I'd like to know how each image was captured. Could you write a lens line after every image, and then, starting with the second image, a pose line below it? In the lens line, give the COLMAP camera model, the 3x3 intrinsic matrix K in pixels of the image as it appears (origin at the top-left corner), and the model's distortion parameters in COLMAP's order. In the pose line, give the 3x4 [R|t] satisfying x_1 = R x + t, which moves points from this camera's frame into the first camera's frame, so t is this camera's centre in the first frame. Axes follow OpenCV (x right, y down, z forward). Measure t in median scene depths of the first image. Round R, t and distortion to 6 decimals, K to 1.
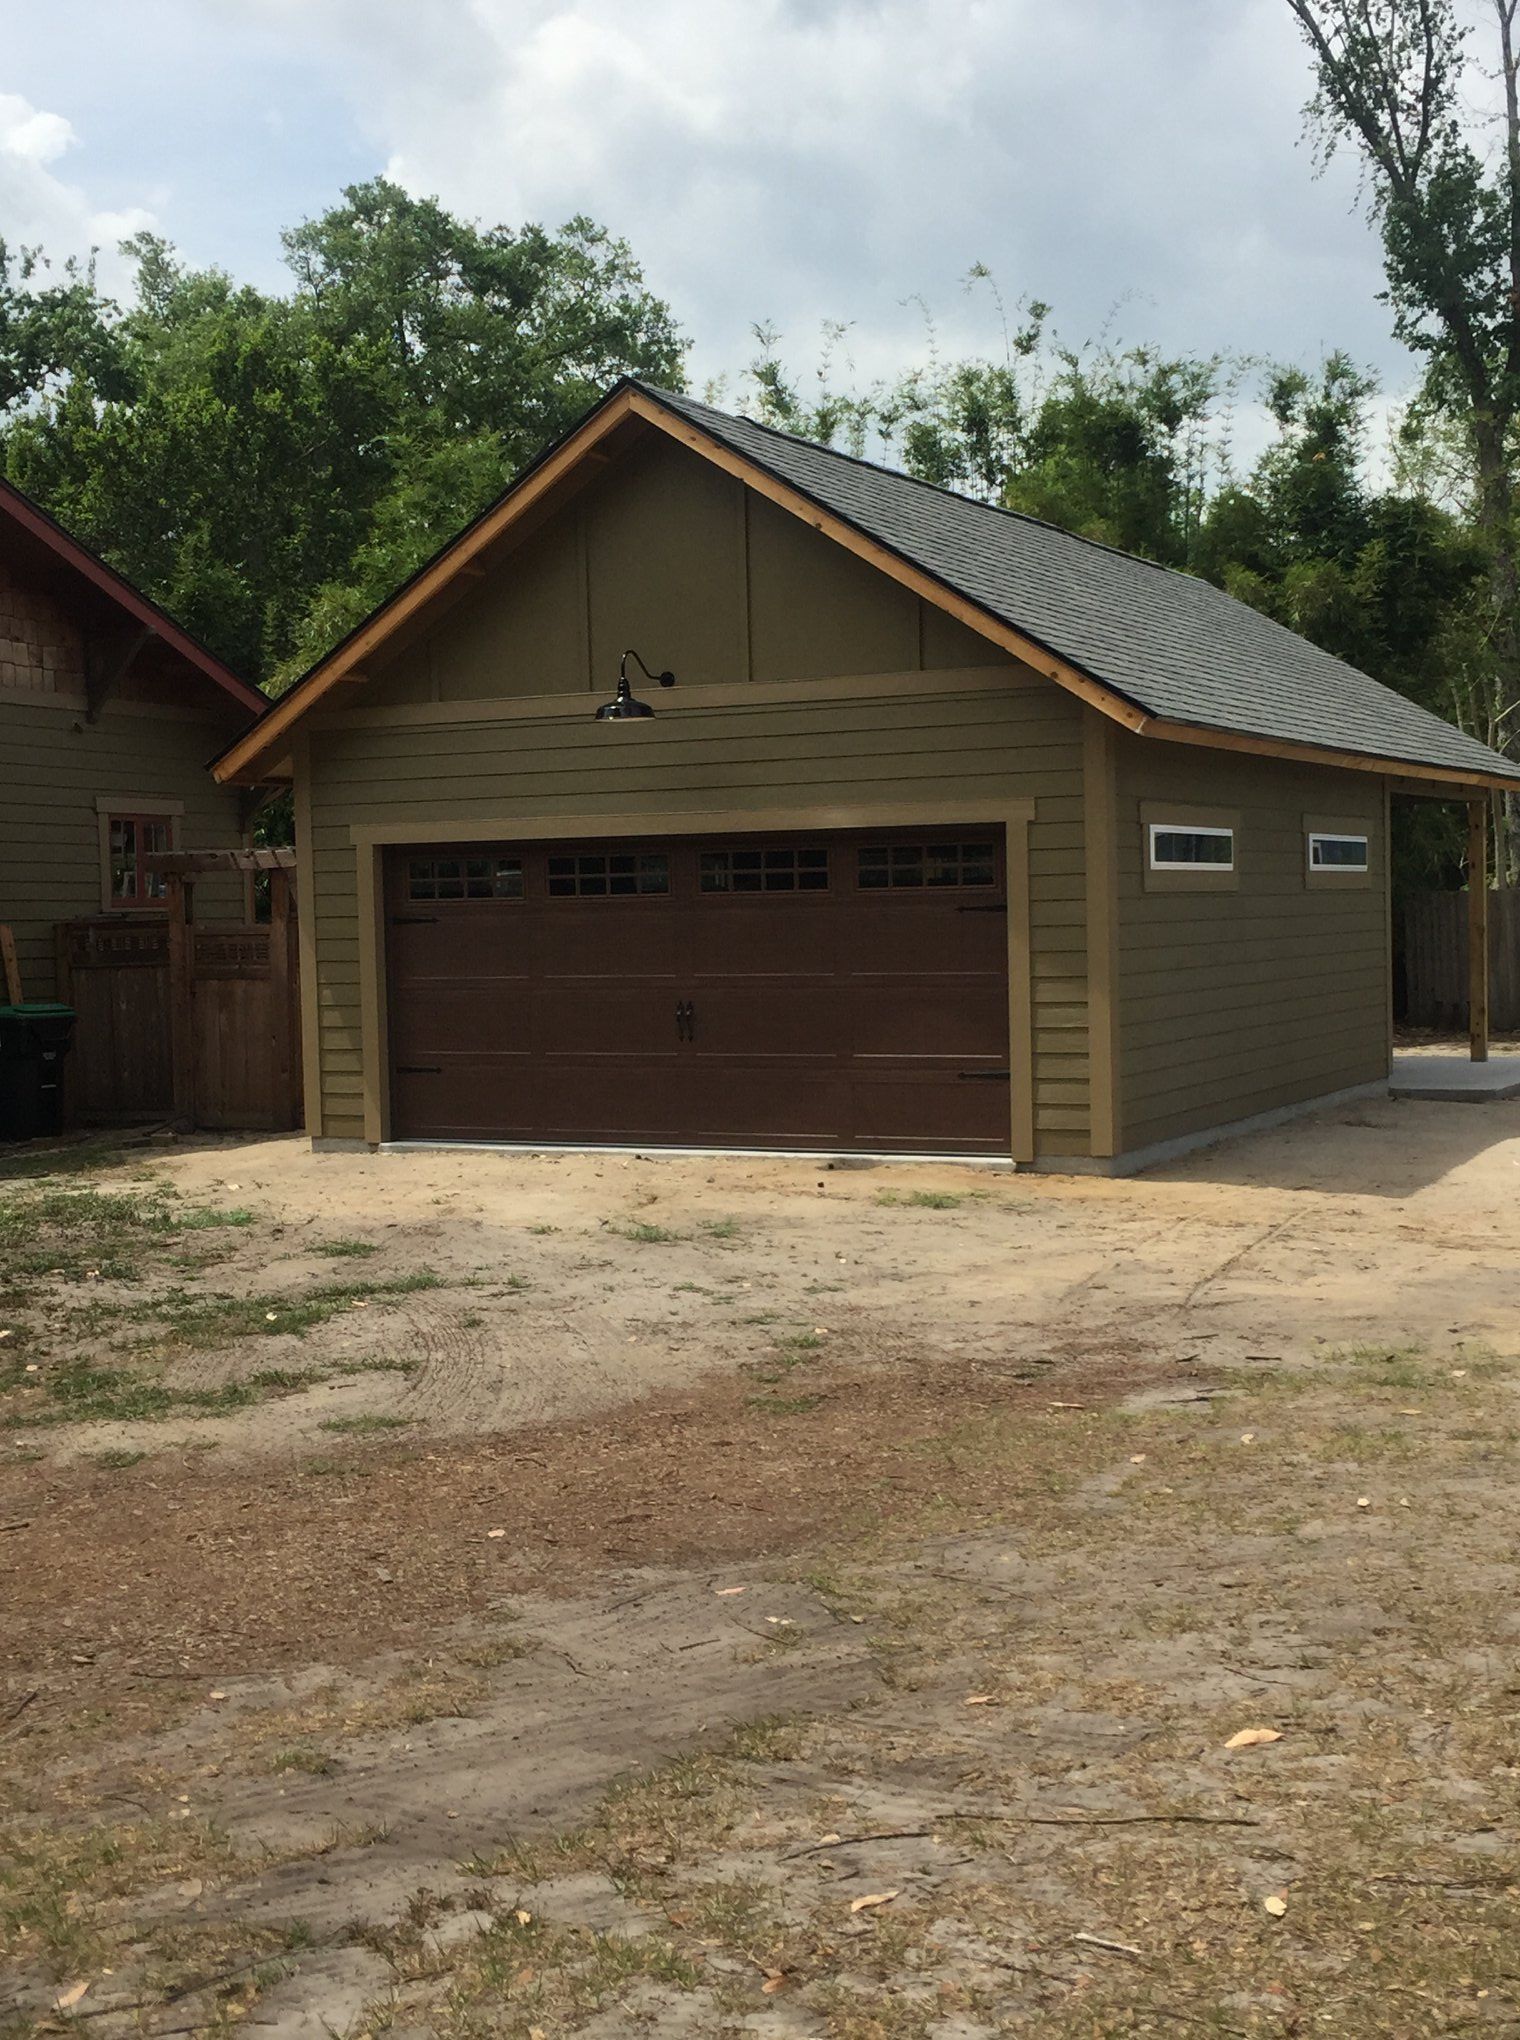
lens RADIAL K [[2549.6, 0, 760.0], [0, 2549.6, 1020.0], [0, 0, 1]] dist [0.126452, 0.032727]
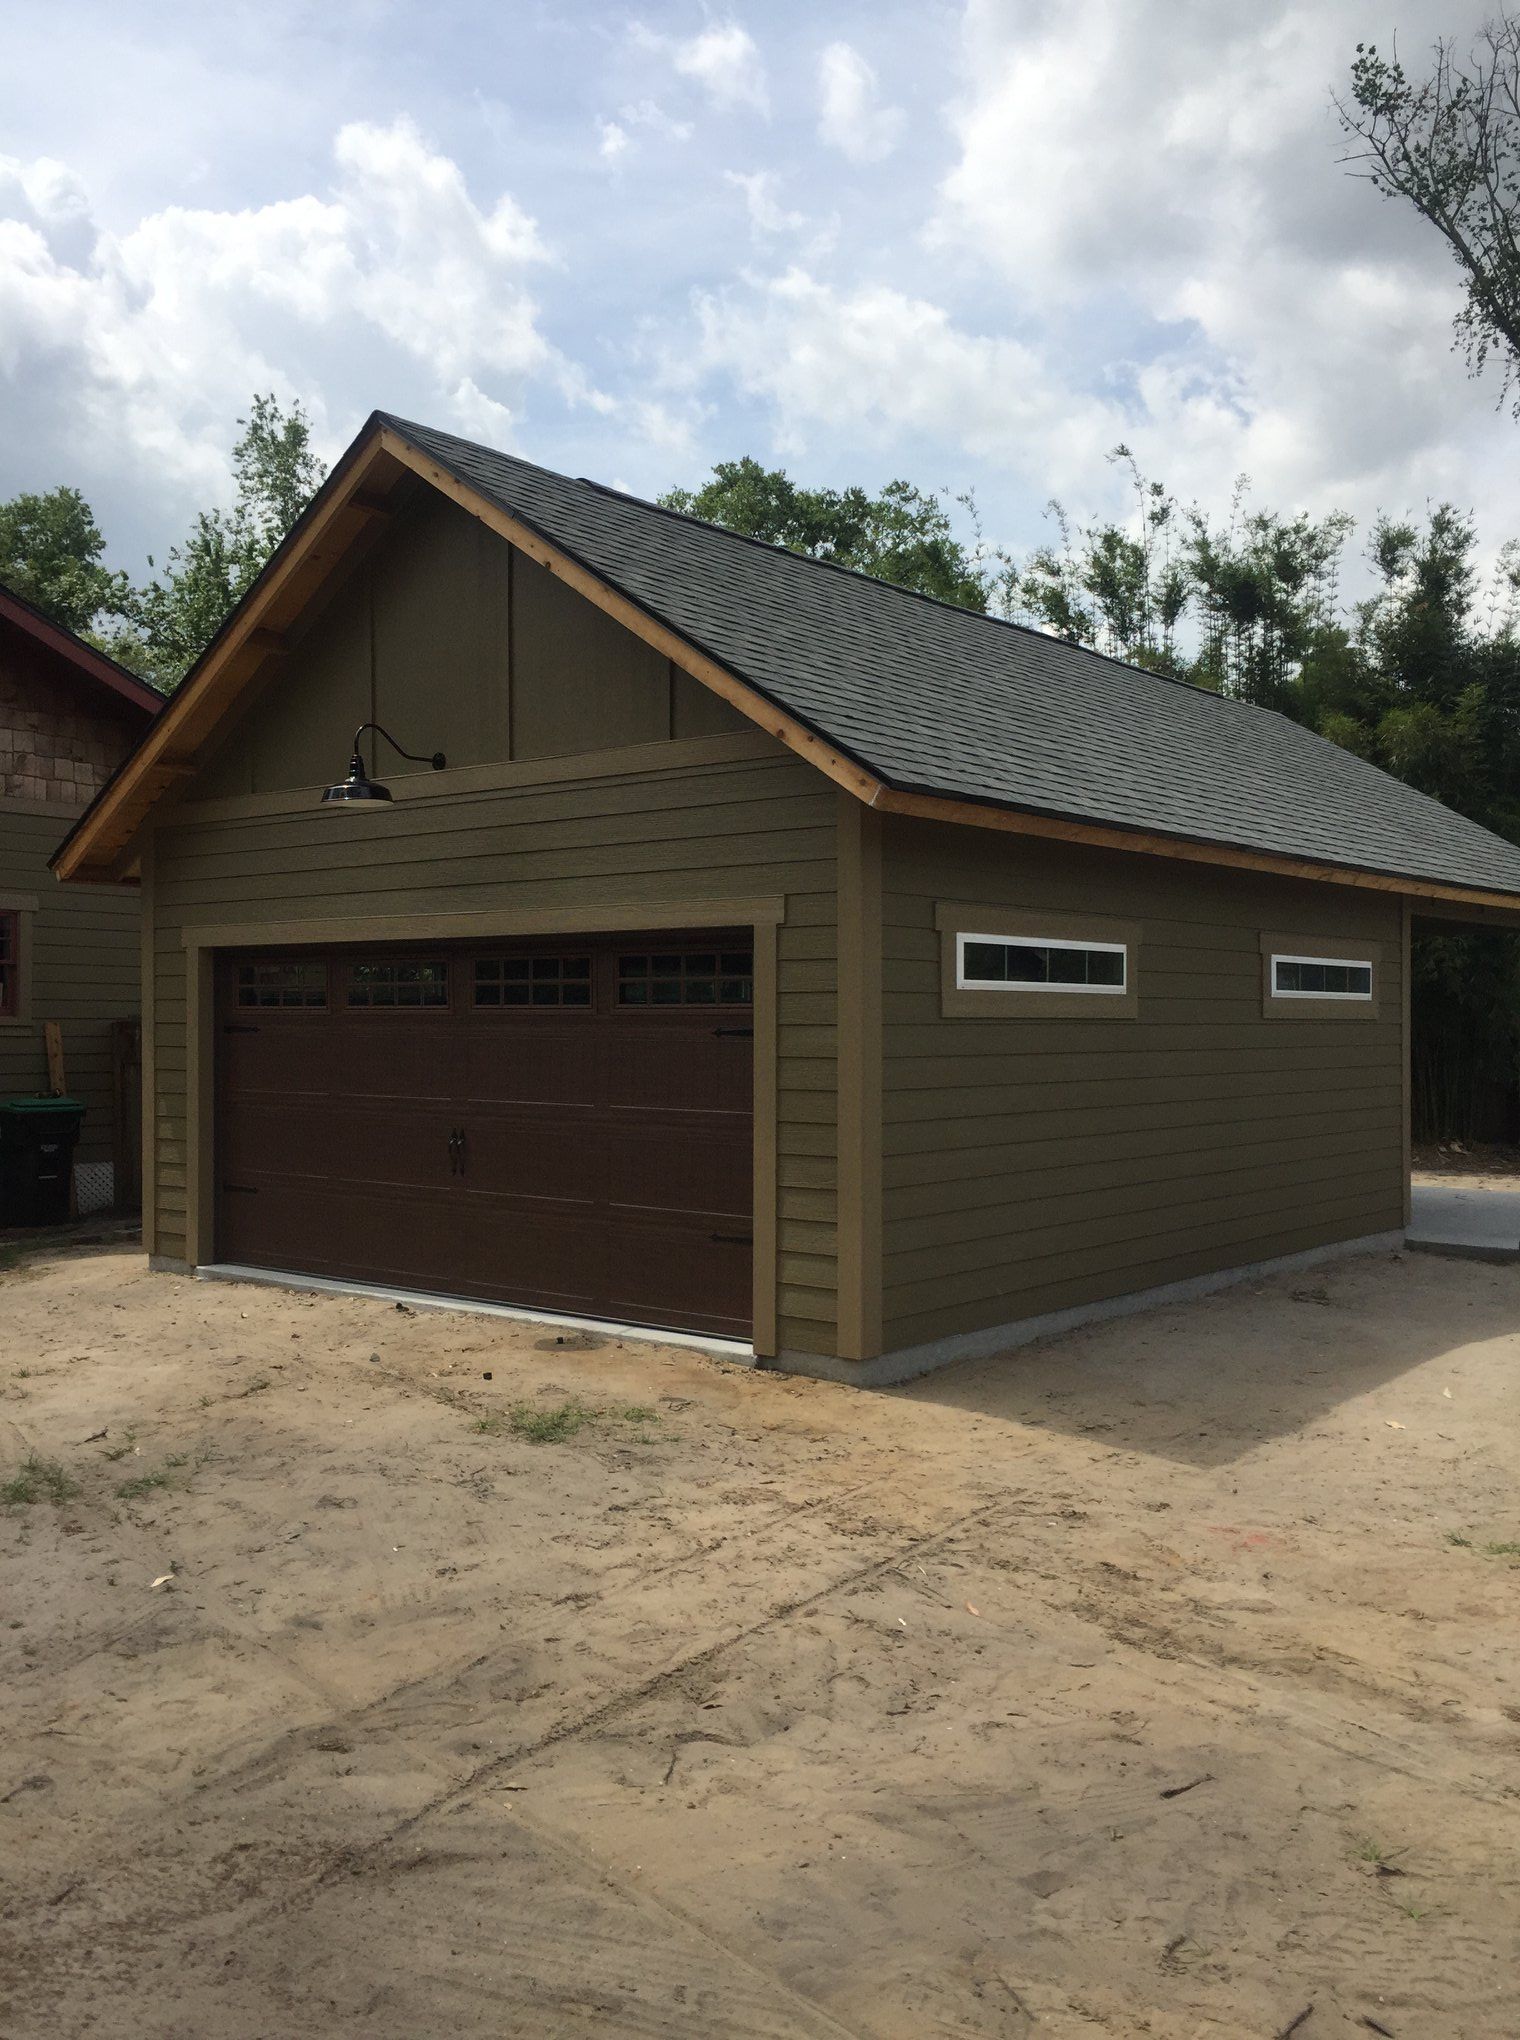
lens RADIAL K [[1764.7, 0, 761.6], [0, 1764.7, 1033.3], [0, 0, 1]] dist [0.029302, -0.000248]
pose [[0.974814, 0.026013, -0.221499, 0.194873], [-0.033607, 0.998967, -0.030583, -0.023925], [0.220475, 0.037256, 0.974681, 0.410850]]
